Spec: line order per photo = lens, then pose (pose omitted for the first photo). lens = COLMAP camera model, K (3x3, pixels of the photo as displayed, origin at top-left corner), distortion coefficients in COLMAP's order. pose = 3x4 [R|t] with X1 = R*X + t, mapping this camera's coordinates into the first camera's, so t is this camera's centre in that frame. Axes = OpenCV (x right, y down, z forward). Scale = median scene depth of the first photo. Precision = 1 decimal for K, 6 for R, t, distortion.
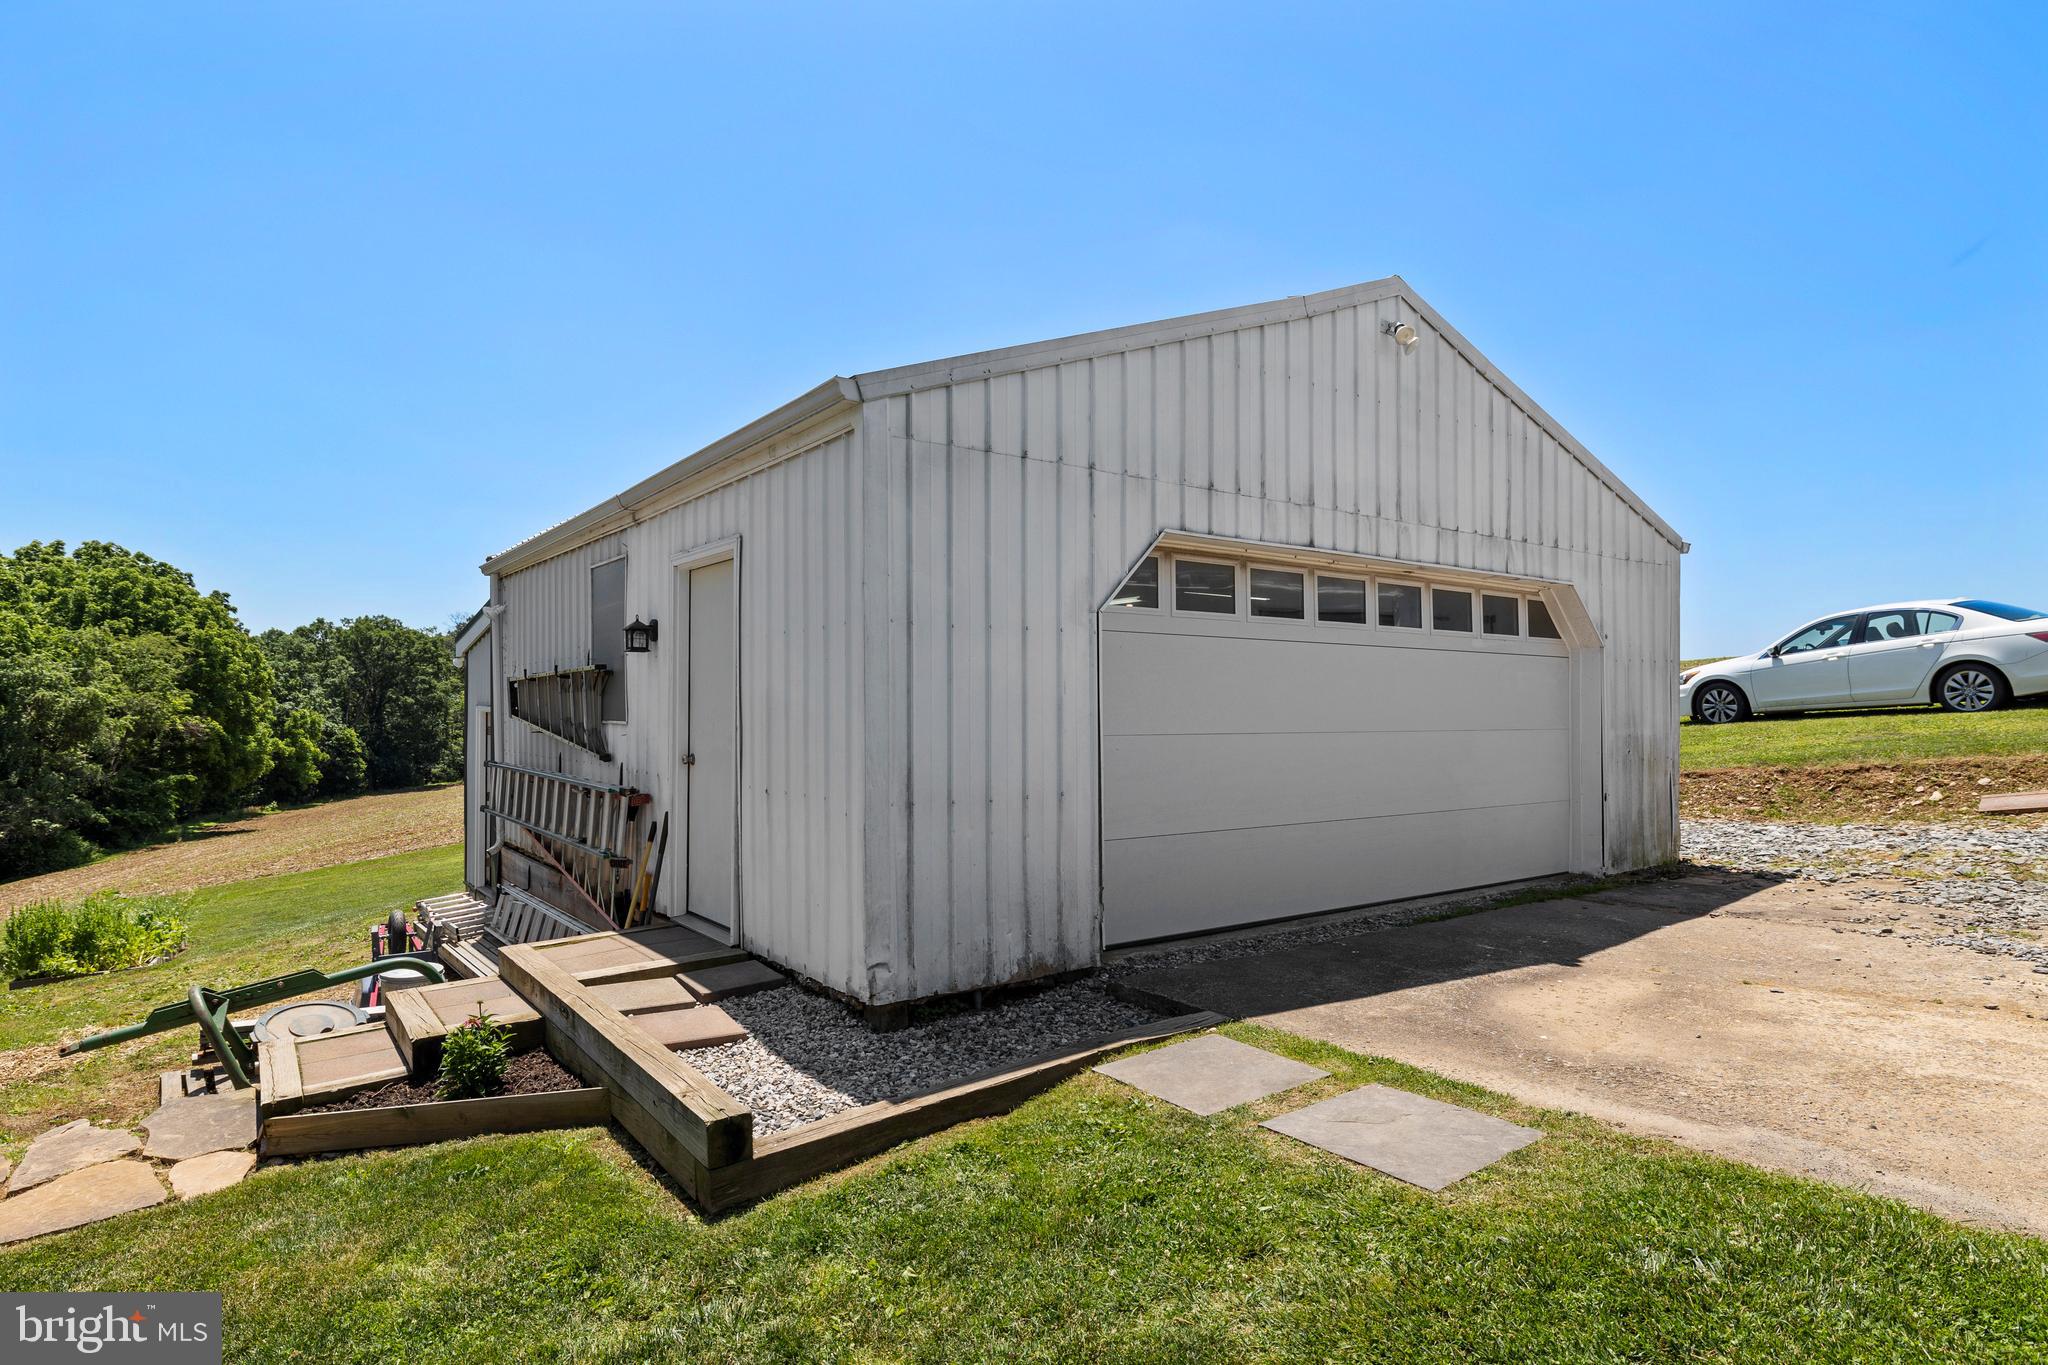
lens RADIAL K [[1097.3, 0, 1011.9], [0, 1097.3, 758.8], [0, 0, 1]] dist [0.003779, 0.000010]
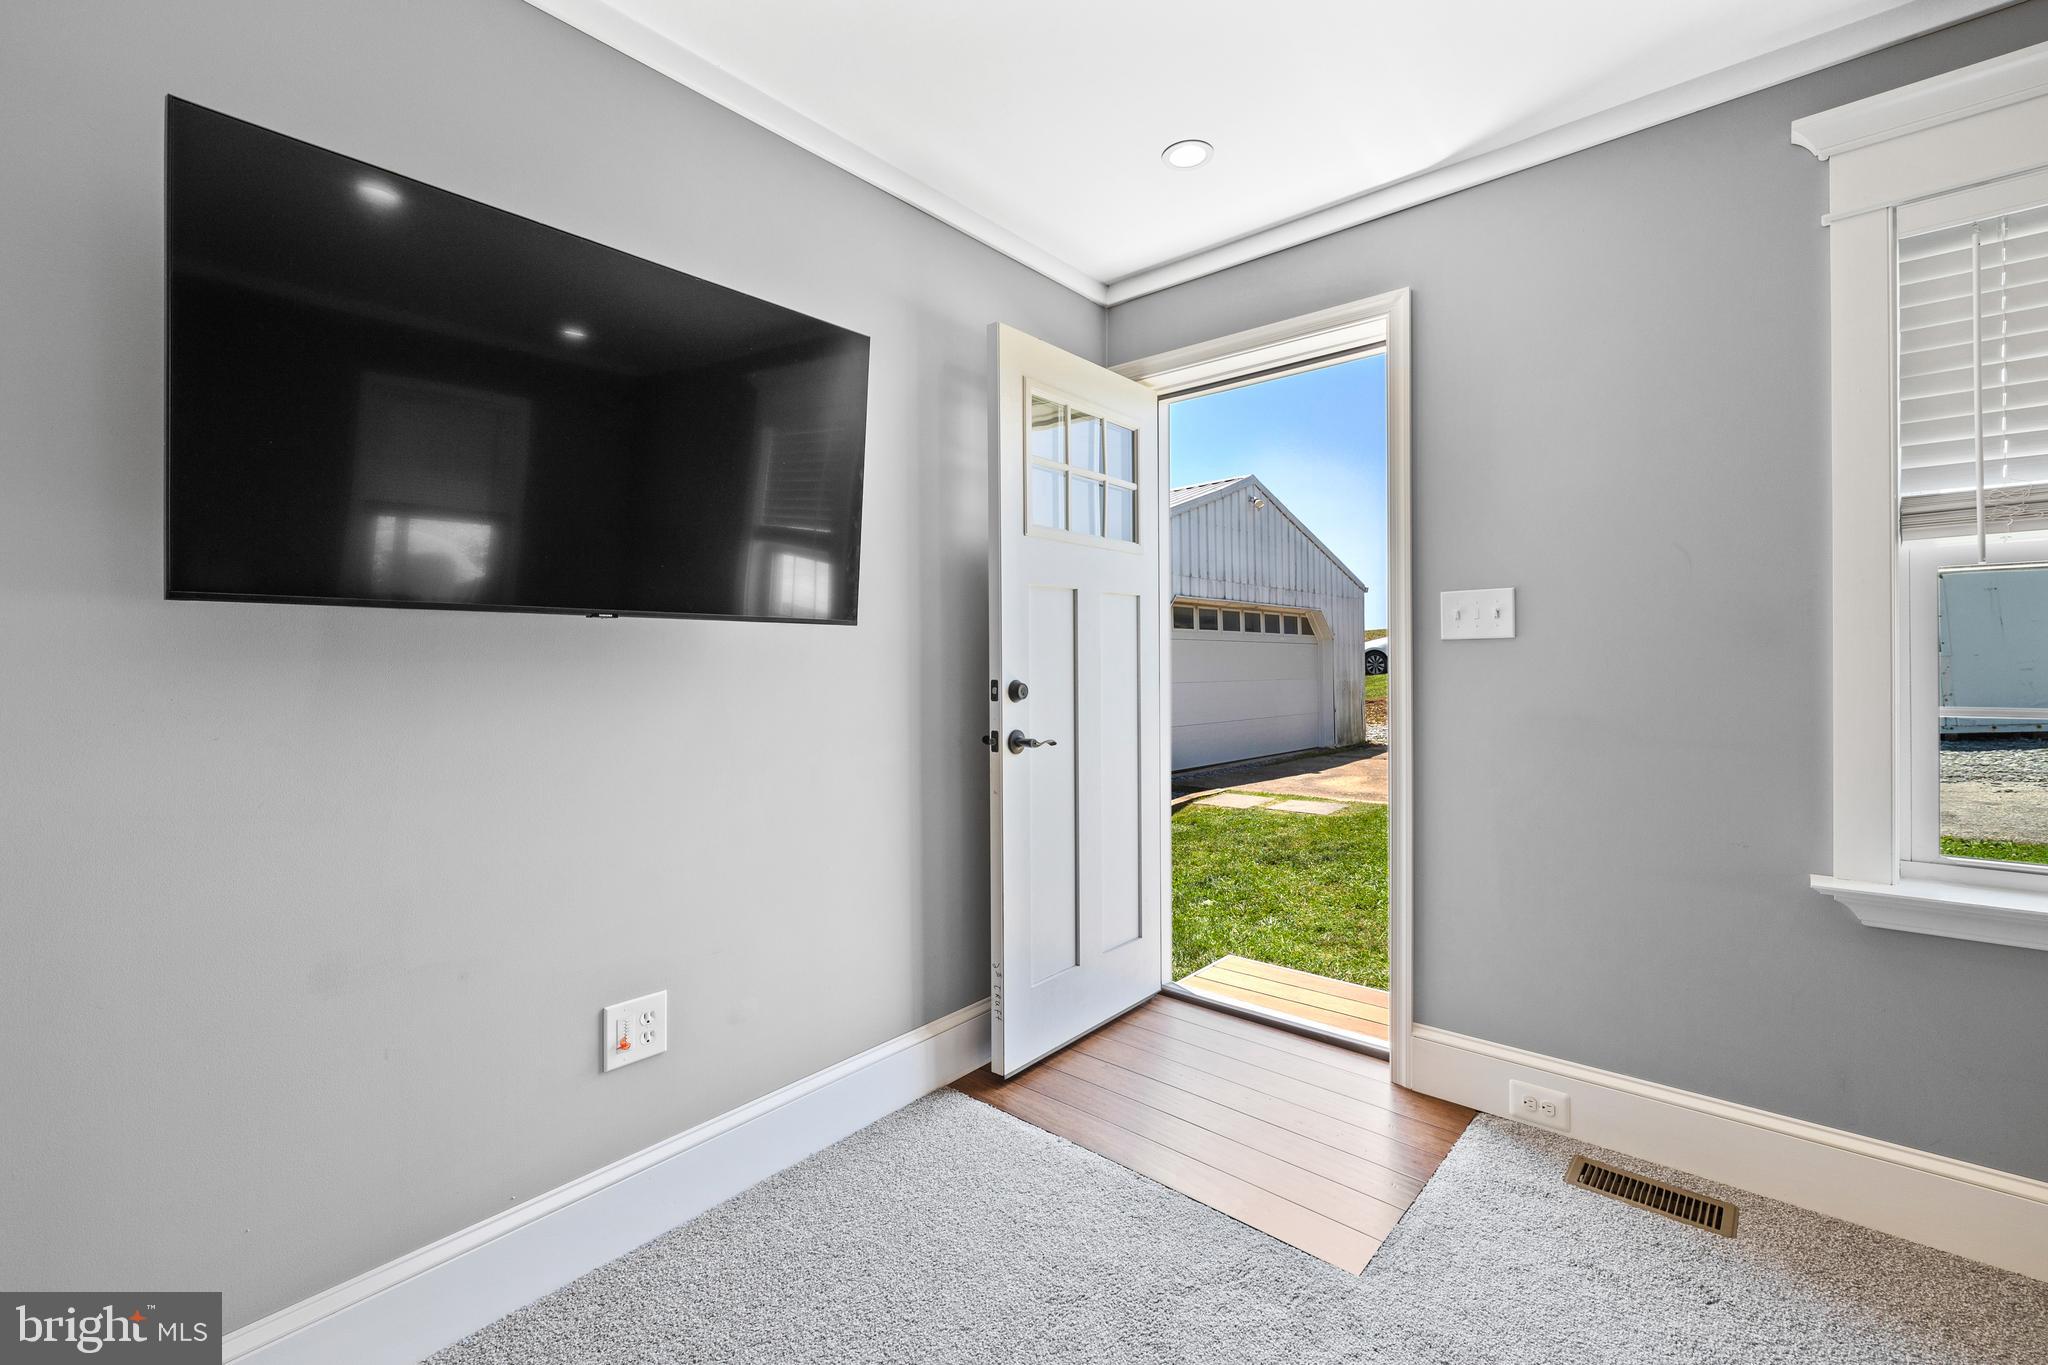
lens RADIAL K [[857.5, 0, 1024.0], [0, 857.5, 682.5], [0, 0, 1]] dist [0.000567, 0.000111]
pose [[0.981451, -0.001613, 0.191705, -0.436984], [0.004728, 0.999864, -0.015793, 0.005028], [-0.191654, 0.016407, 0.981325, -0.605725]]
